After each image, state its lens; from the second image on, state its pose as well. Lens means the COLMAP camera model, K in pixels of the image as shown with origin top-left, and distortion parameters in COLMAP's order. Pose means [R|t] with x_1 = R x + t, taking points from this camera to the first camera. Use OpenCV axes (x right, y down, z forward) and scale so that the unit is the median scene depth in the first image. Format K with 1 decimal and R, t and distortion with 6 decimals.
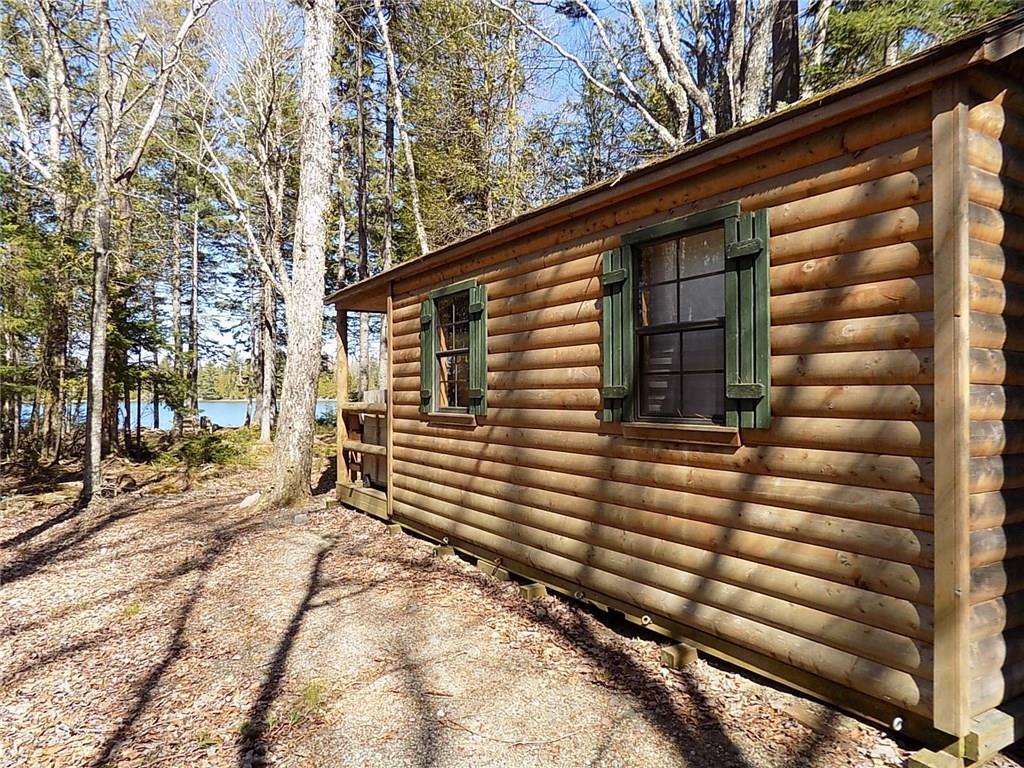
lens RADIAL K [[692.5, 0, 532.3], [0, 692.5, 386.0], [0, 0, 1]] dist [-0.121071, 0.162921]
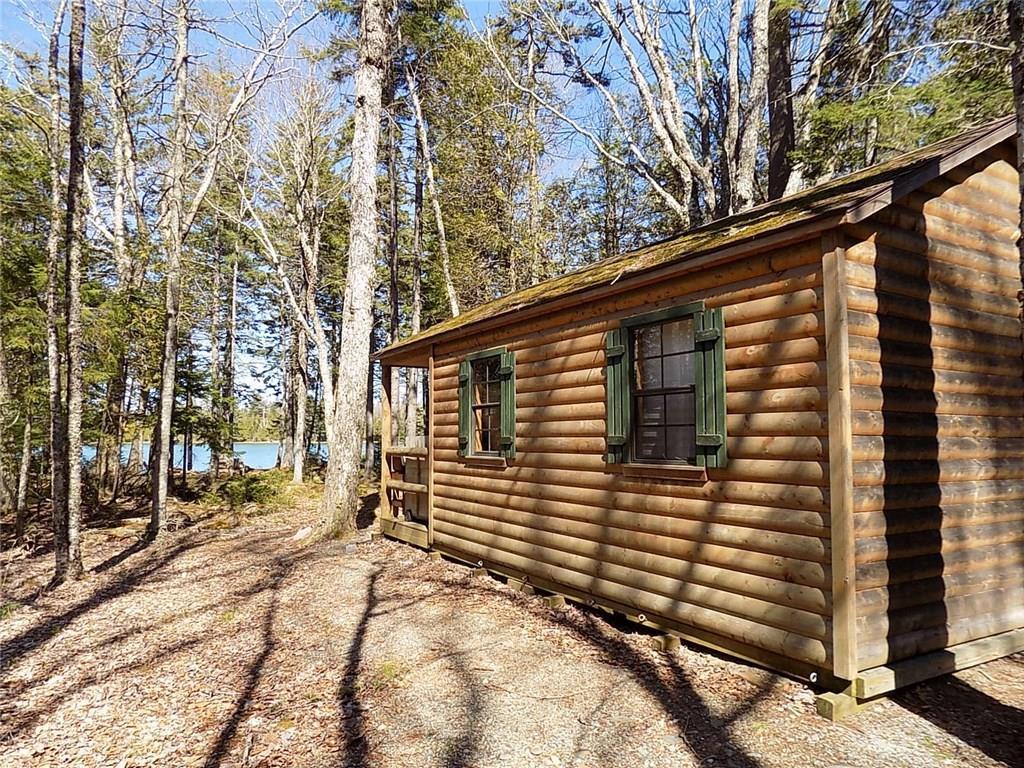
lens RADIAL K [[692.5, 0, 532.3], [0, 692.5, 386.0], [0, 0, 1]] dist [-0.121071, 0.162921]
pose [[0.999554, -0.005355, -0.029385, 0.000422], [0.003587, 0.998197, -0.059917, -0.014020], [0.029653, 0.059785, 0.997771, -0.274107]]
